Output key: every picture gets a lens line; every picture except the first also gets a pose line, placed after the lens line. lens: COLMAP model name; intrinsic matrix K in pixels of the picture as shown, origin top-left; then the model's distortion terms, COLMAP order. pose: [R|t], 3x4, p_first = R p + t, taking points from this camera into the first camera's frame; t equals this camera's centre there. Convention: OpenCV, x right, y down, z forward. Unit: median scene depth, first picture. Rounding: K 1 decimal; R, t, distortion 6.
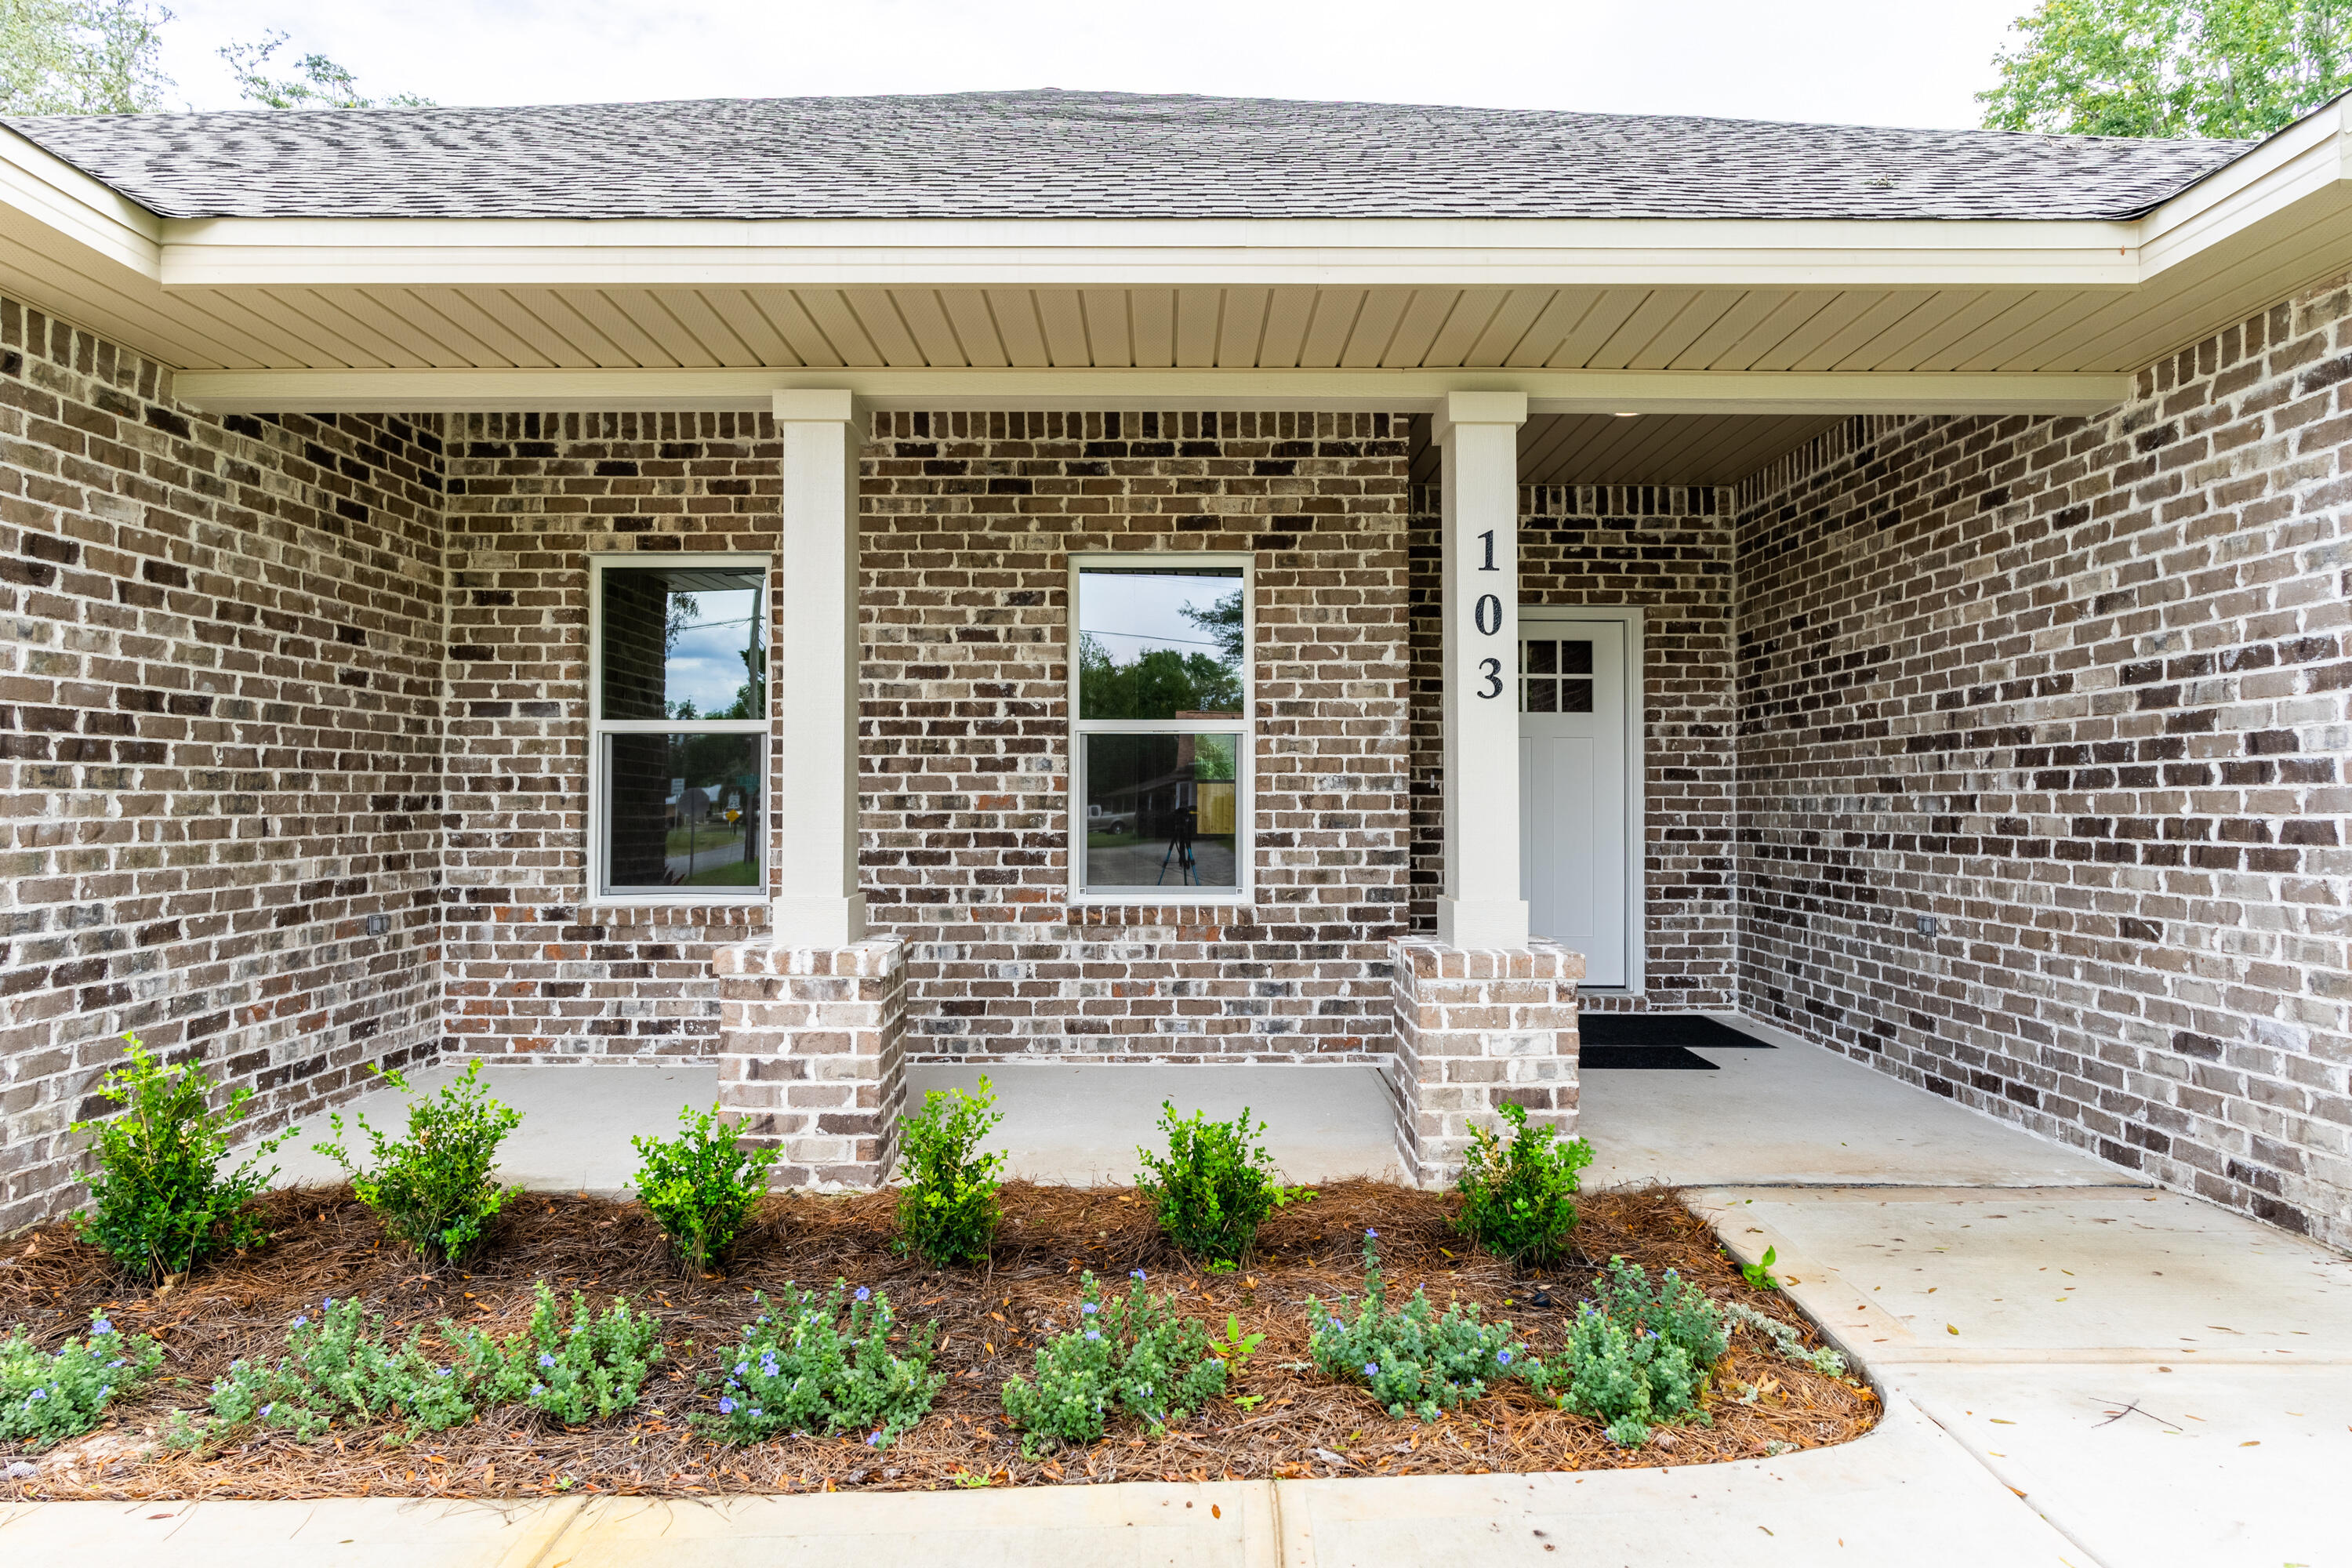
lens RADIAL K [[1401.4, 0, 1181.3], [0, 1401.4, 797.8], [0, 0, 1]] dist [0.005315, -0.001158]
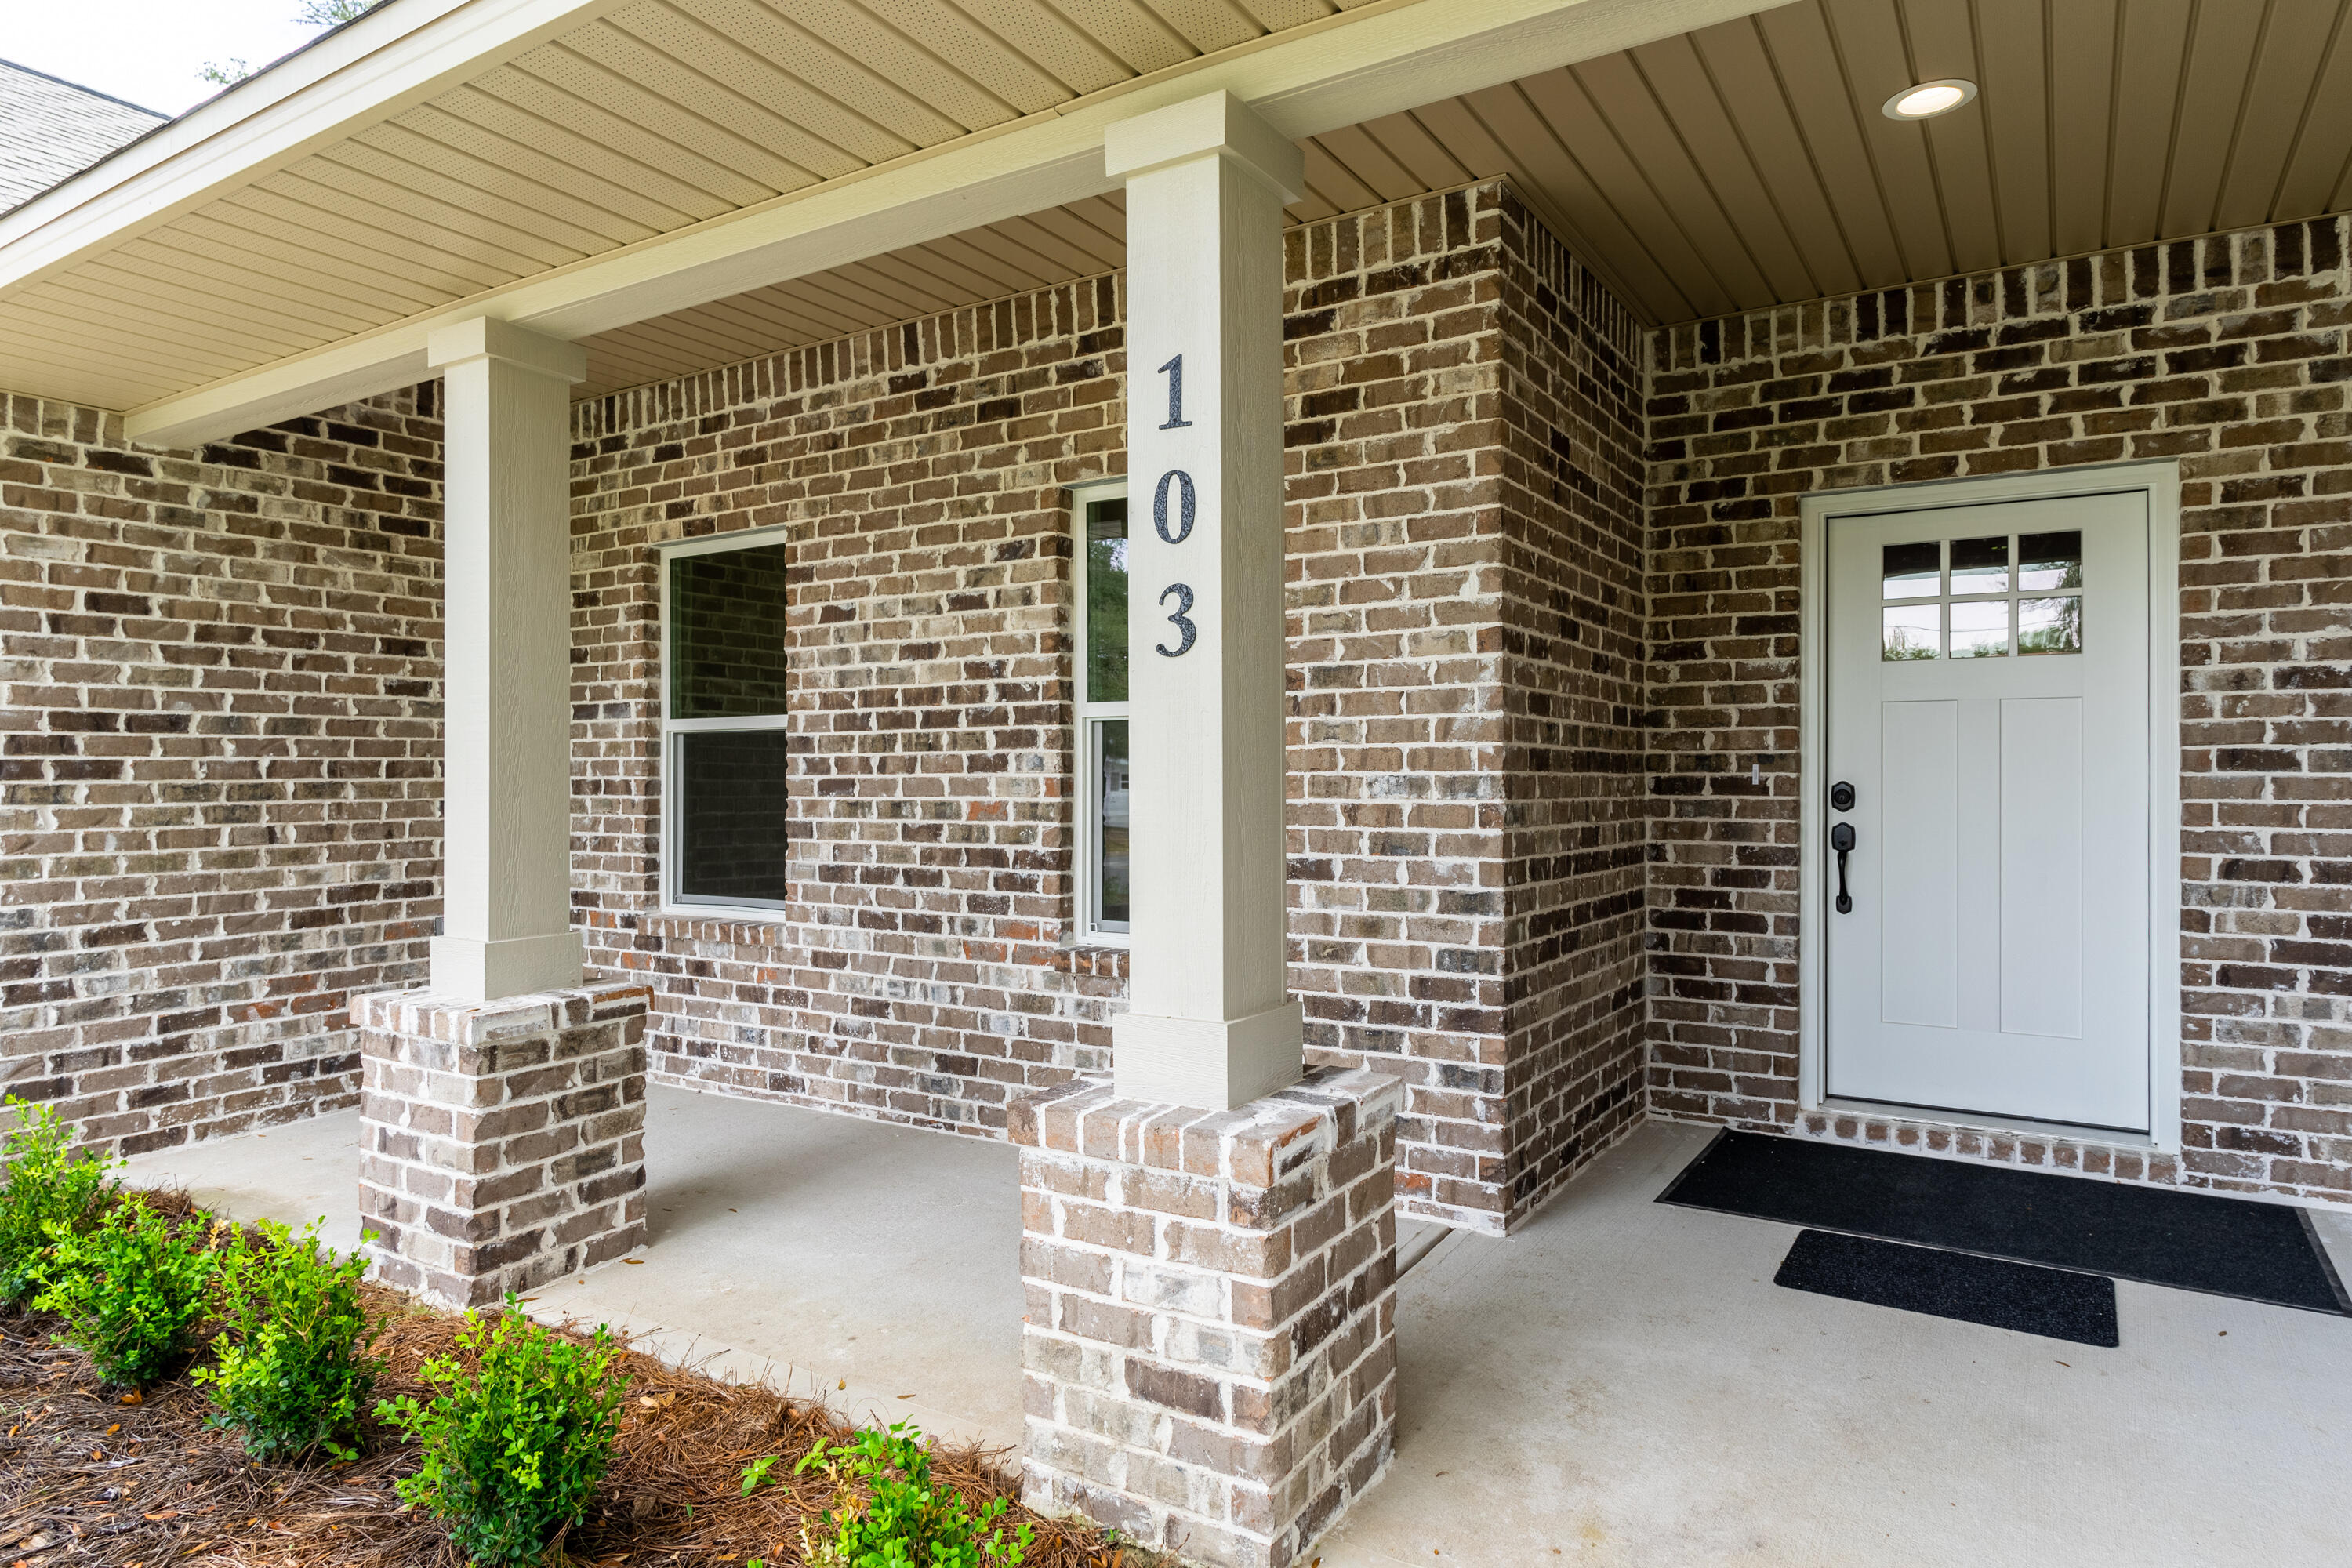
lens RADIAL K [[1401.4, 0, 1166.4], [0, 1401.4, 779.2], [0, 0, 1]] dist [0.005315, -0.001158]
pose [[0.829172, -0.001161, -0.558993, 0.397229], [0.005652, 0.999964, 0.006306, -0.019005], [0.558965, -0.008388, 0.829149, 0.398925]]
